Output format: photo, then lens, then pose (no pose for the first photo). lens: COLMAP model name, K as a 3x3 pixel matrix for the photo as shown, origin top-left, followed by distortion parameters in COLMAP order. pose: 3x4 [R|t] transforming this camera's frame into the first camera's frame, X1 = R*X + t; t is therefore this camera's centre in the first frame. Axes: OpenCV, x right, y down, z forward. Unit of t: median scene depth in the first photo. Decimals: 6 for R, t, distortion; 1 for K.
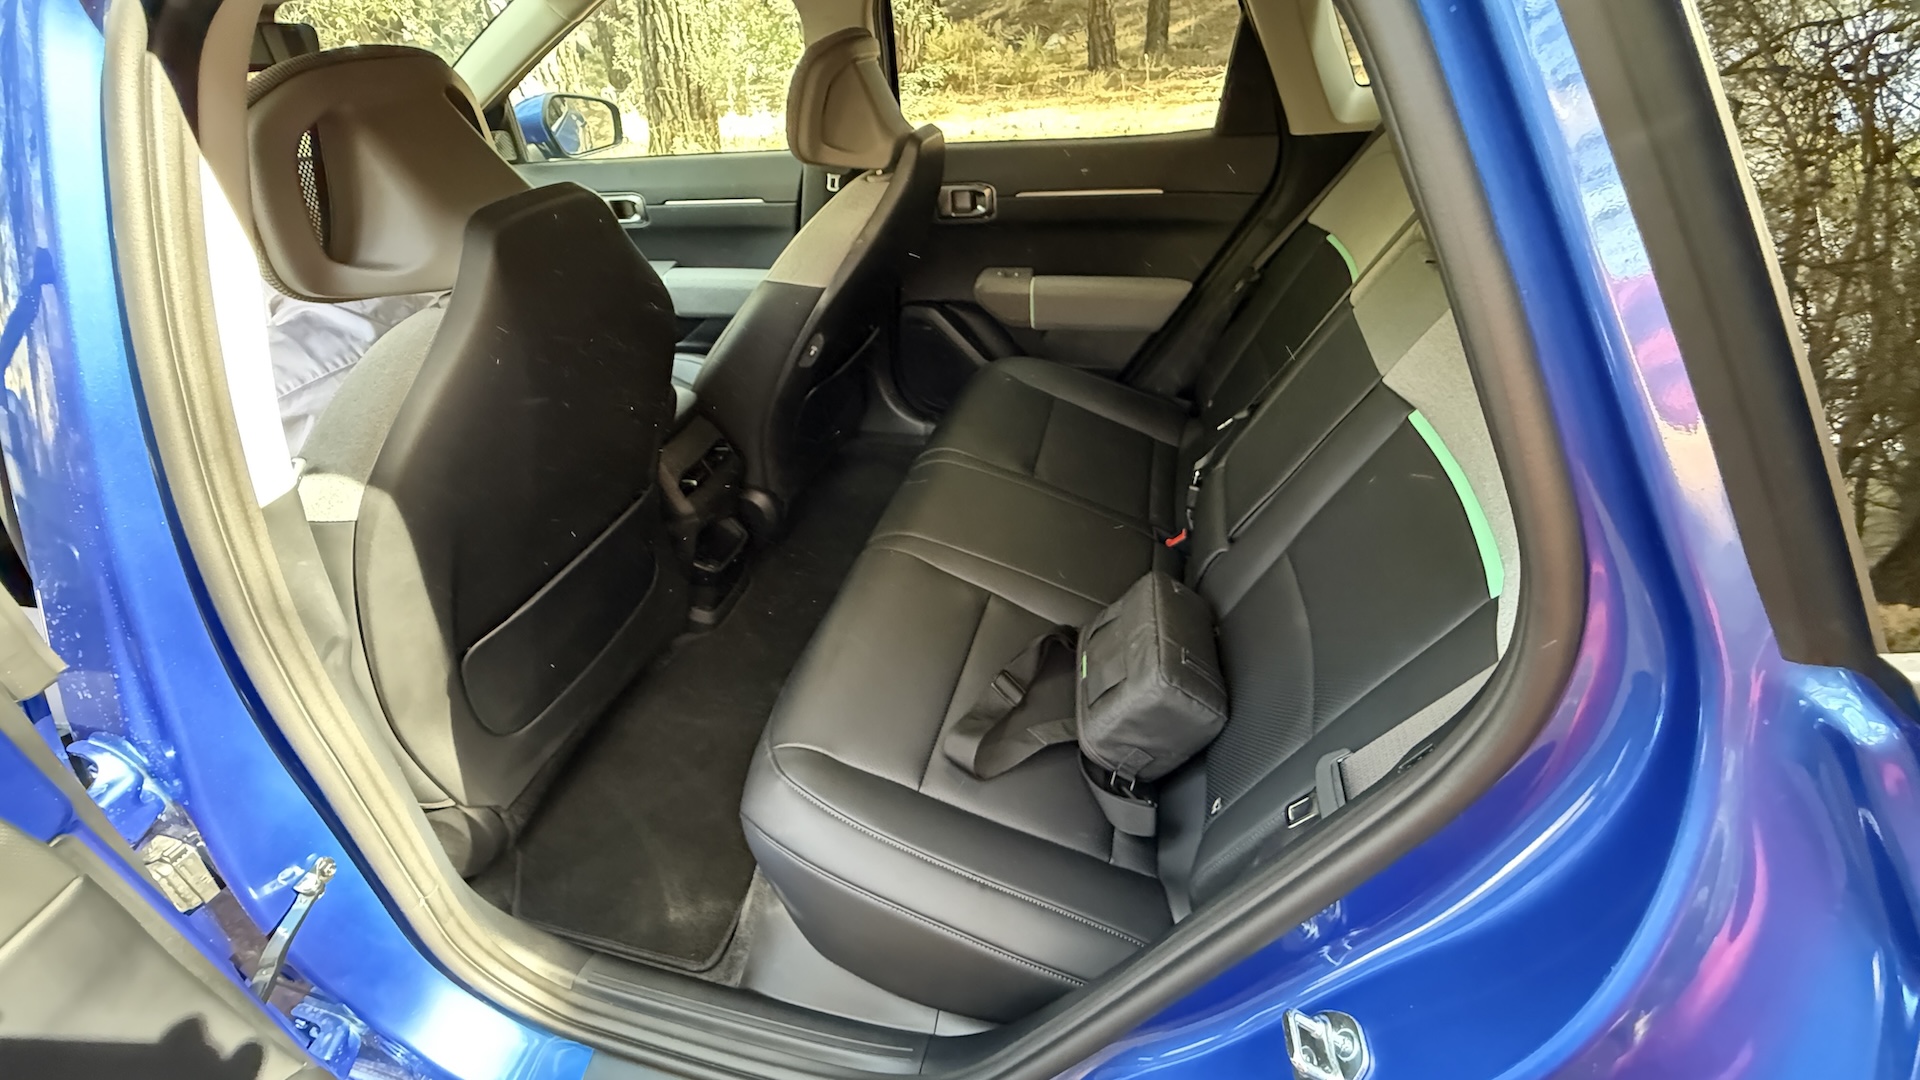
lens RADIAL K [[778.5, 0, 951.7], [0, 778.5, 532.8], [0, 0, 1]] dist [0.000331, -0.000198]
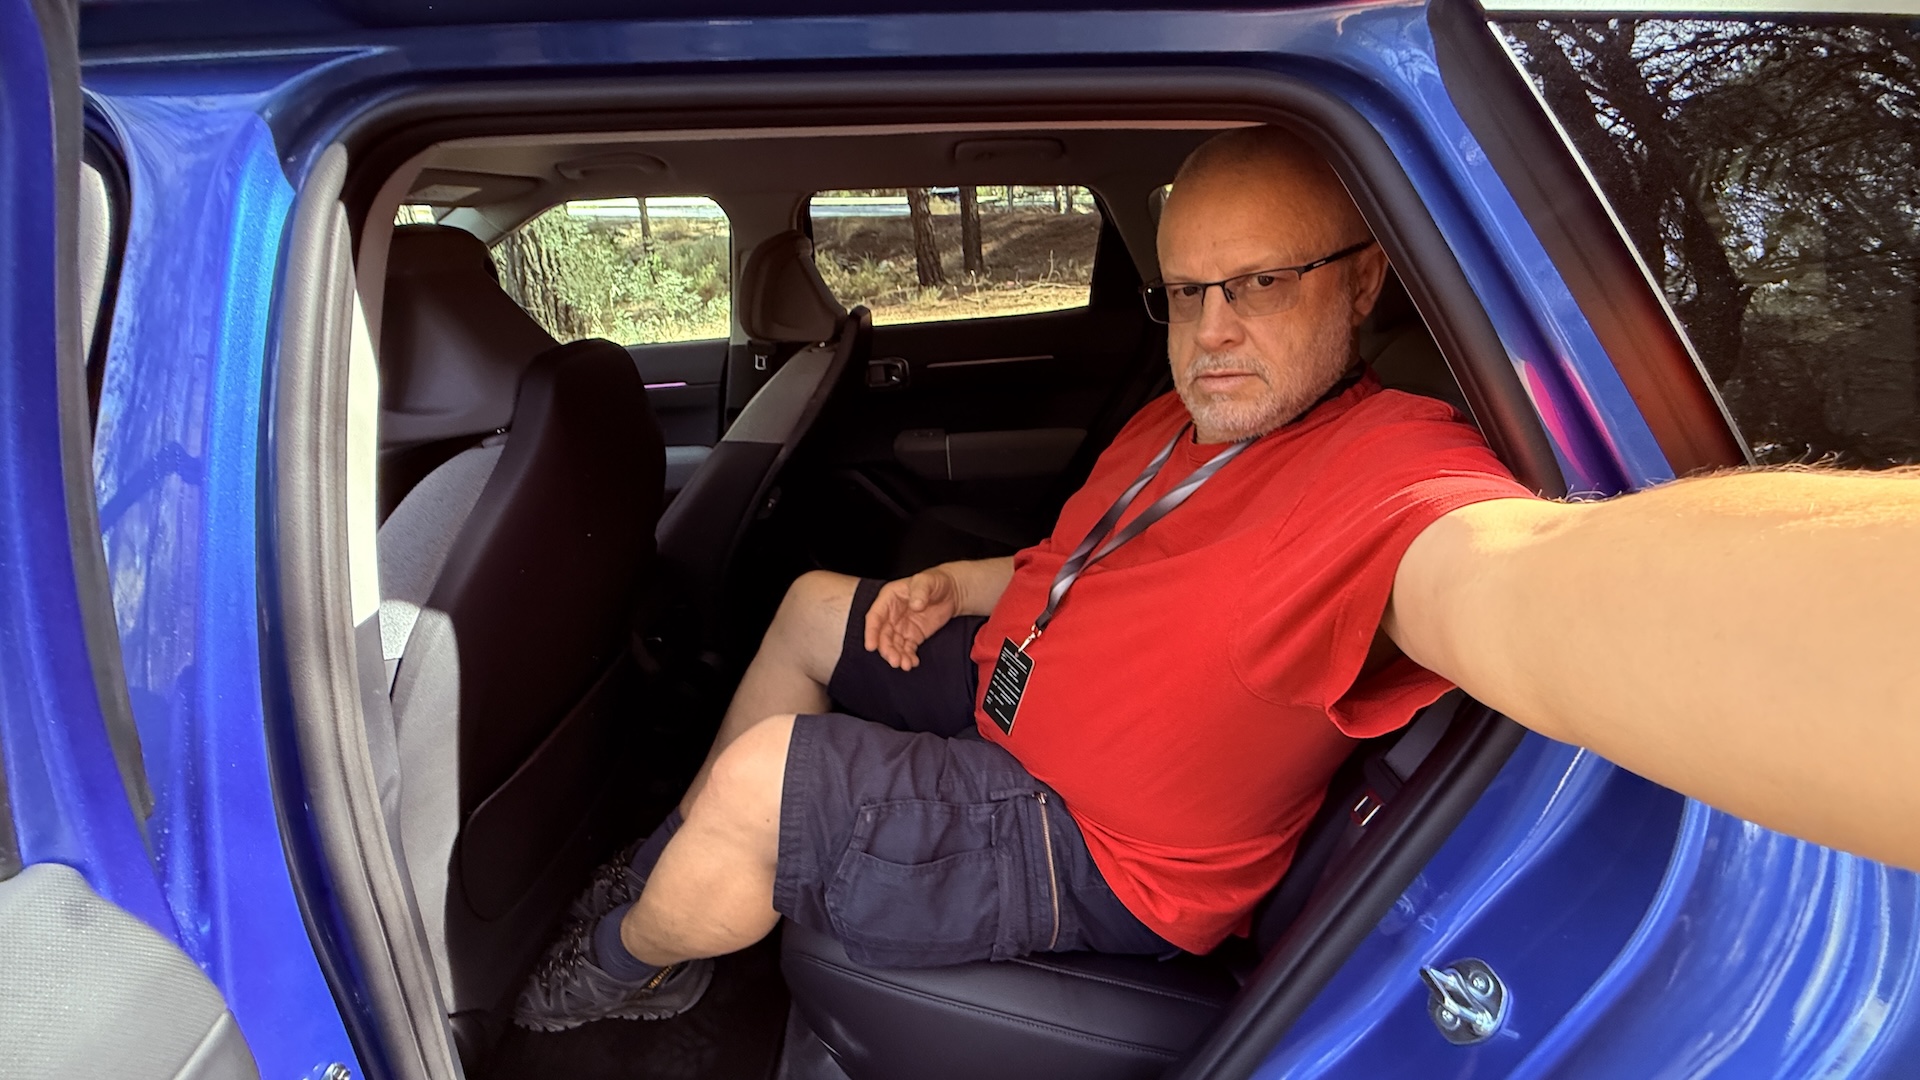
lens RADIAL K [[778.5, 0, 951.7], [0, 778.5, 532.8], [0, 0, 1]] dist [0.000331, -0.000198]
pose [[0.978995, -0.084810, 0.185405, -0.111513], [0.125887, 0.966774, -0.222488, 0.055772], [-0.160376, 0.241154, 0.957144, -0.027726]]
